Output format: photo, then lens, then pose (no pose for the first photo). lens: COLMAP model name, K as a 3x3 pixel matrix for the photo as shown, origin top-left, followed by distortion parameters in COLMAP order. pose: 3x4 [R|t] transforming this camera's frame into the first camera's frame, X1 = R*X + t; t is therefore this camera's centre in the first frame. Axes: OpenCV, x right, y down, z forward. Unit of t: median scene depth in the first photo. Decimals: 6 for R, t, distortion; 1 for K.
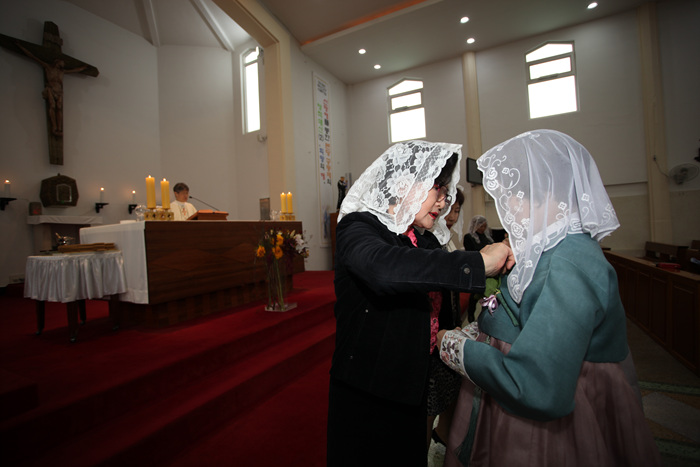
lens RADIAL K [[339.5, 0, 353.4], [0, 339.5, 231.5], [0, 0, 1]] dist [-0.065896, 0.026116]
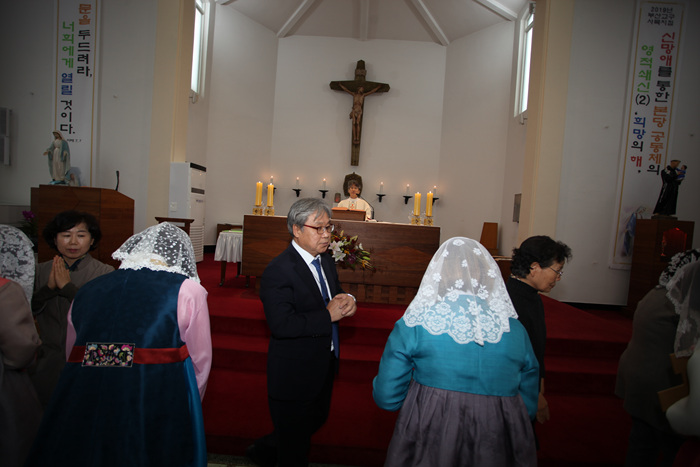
lens RADIAL K [[339.5, 0, 348.7], [0, 339.5, 234.2], [0, 0, 1]] dist [-0.065896, 0.026116]
pose [[0.433712, 0.129825, -0.891650, 0.348962], [-0.086016, 0.991012, 0.102452, -0.057623], [0.896937, 0.032261, 0.440980, 0.329632]]
